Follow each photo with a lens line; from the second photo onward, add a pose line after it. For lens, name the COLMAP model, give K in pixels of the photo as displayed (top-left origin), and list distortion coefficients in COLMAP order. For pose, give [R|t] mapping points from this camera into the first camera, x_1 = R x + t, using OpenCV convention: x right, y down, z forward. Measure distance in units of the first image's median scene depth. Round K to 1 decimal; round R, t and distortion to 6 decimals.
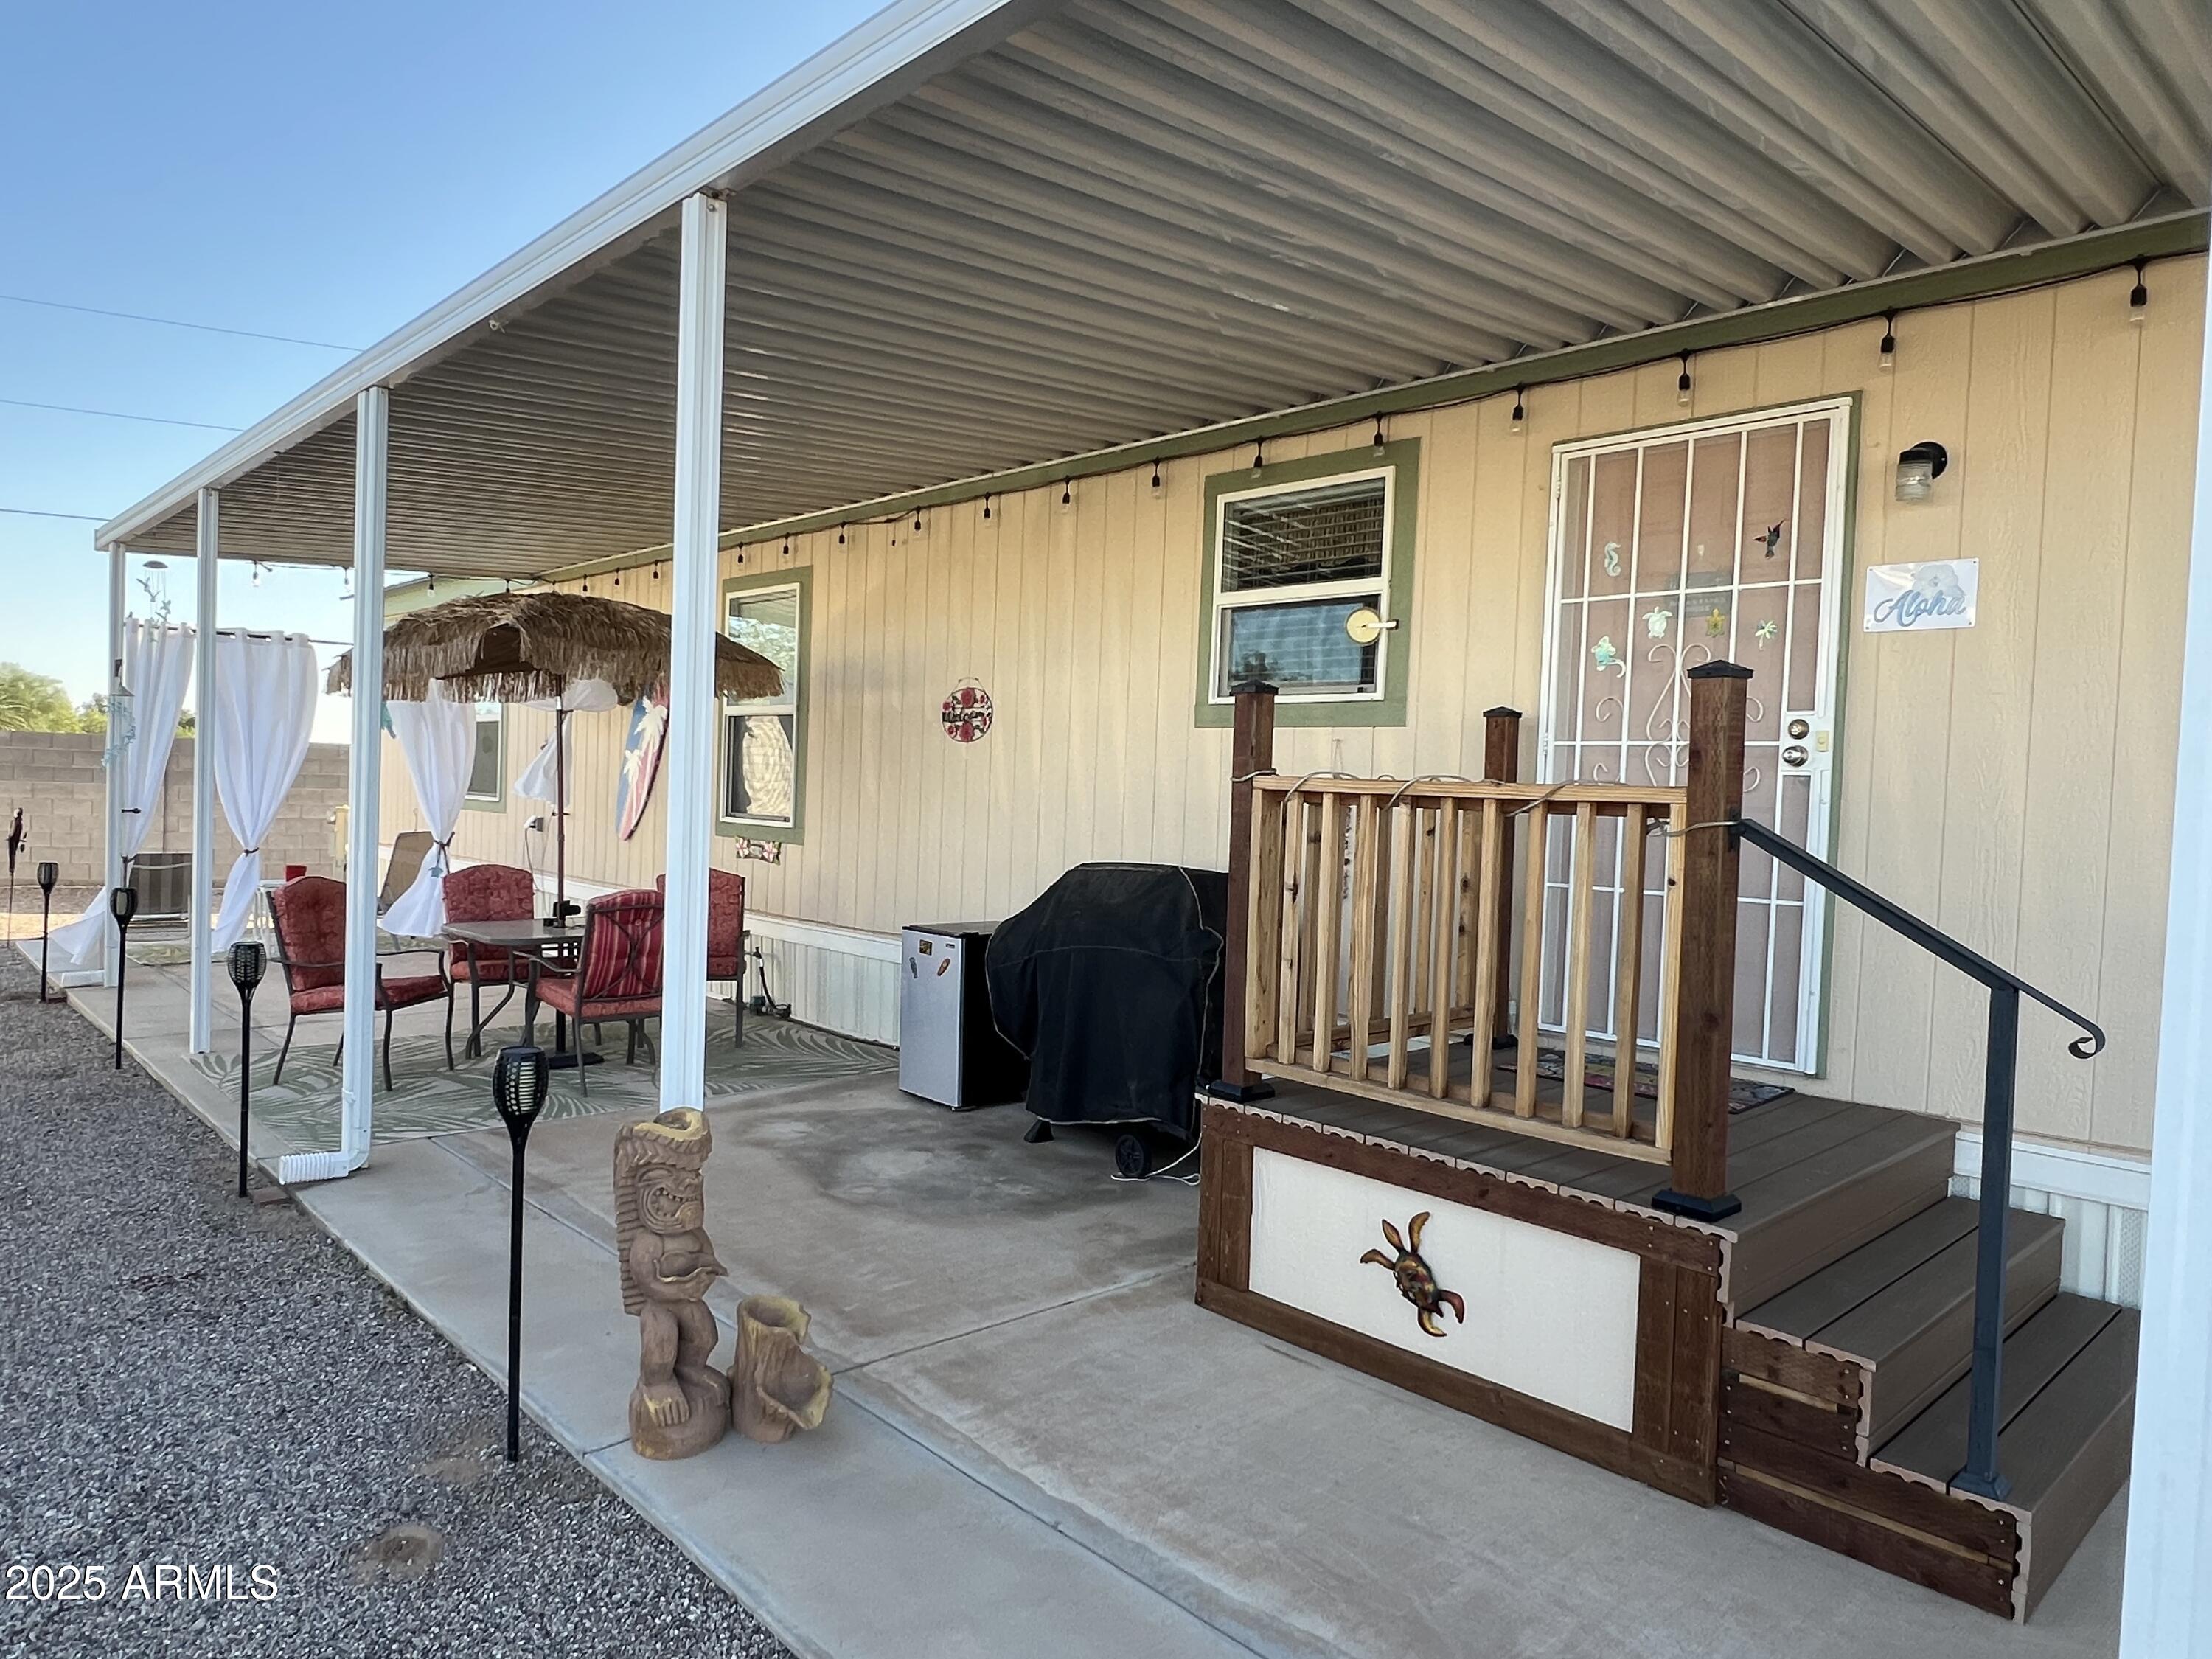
lens RADIAL K [[1387.7, 0, 1112.3], [0, 1387.7, 822.7], [0, 0, 1]] dist [-0.002451, -0.000707]
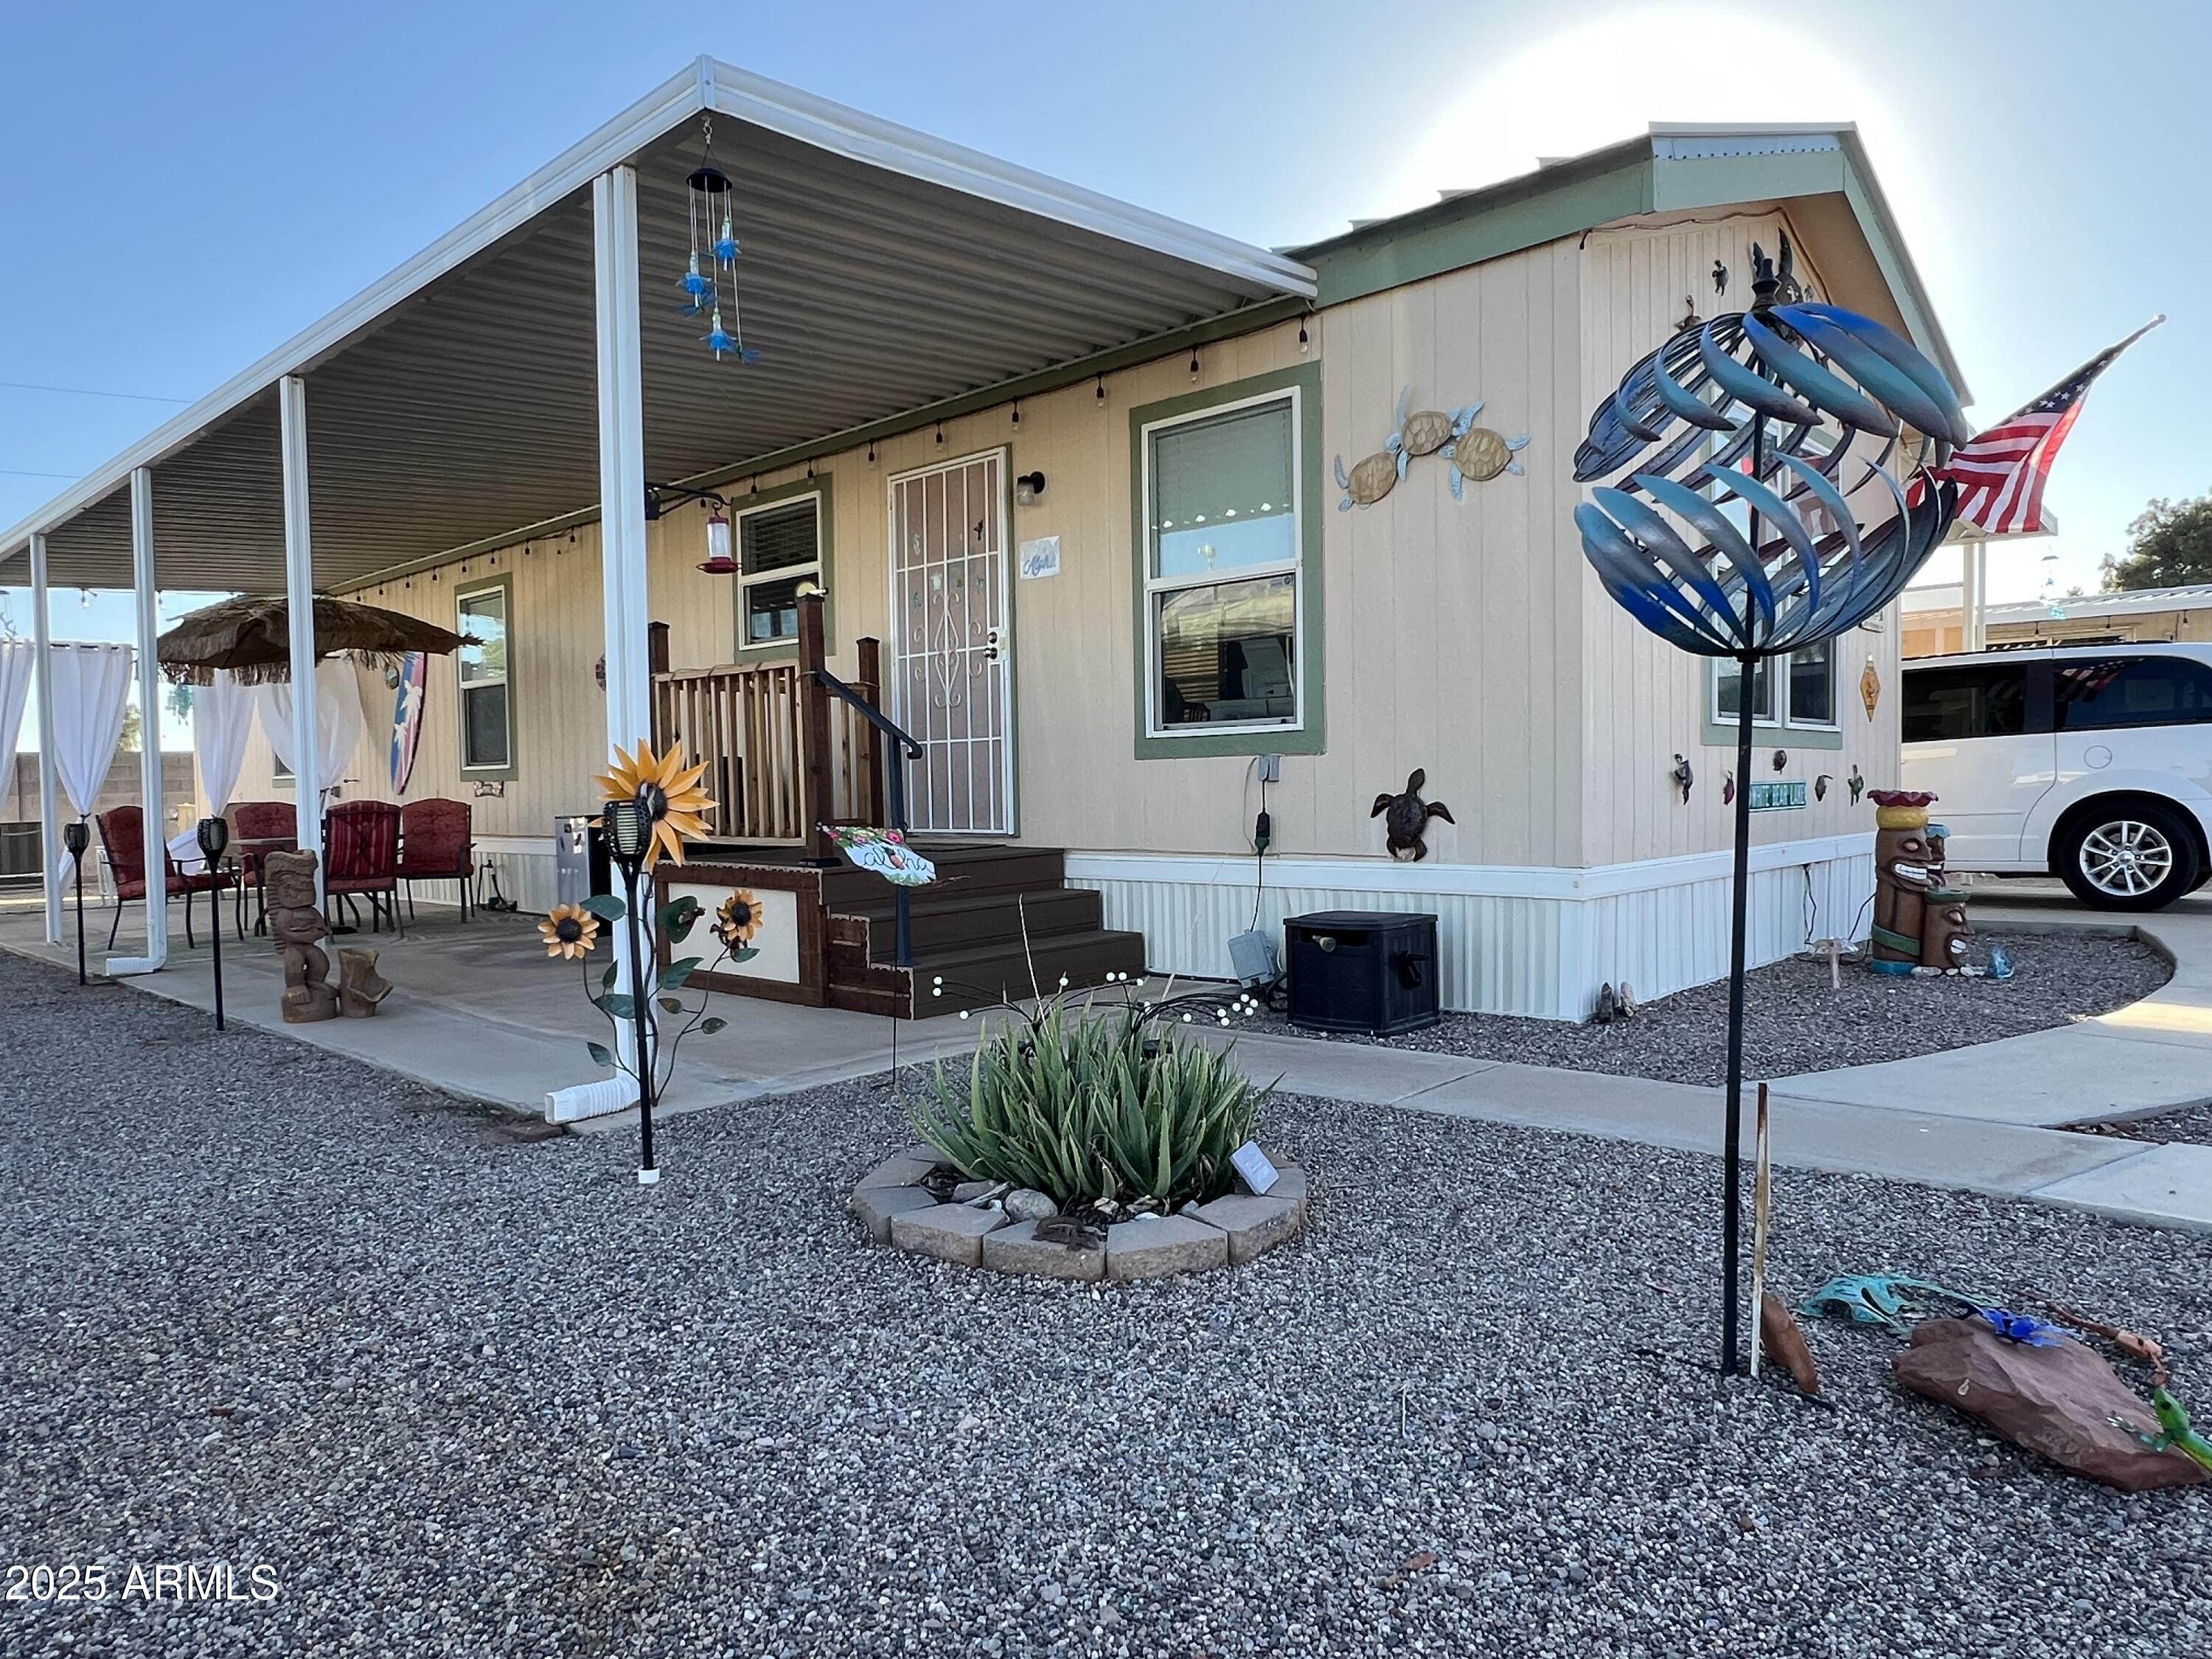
lens RADIAL K [[1418.4, 0, 1106.0], [0, 1418.4, 829.5], [0, 0, 1]] dist [0.027764, -0.024617]
pose [[0.997316, -0.054026, 0.049425, 0.426735], [0.053895, 0.998539, 0.003977, 0.138282], [-0.049568, -0.001303, 0.998770, -0.628684]]
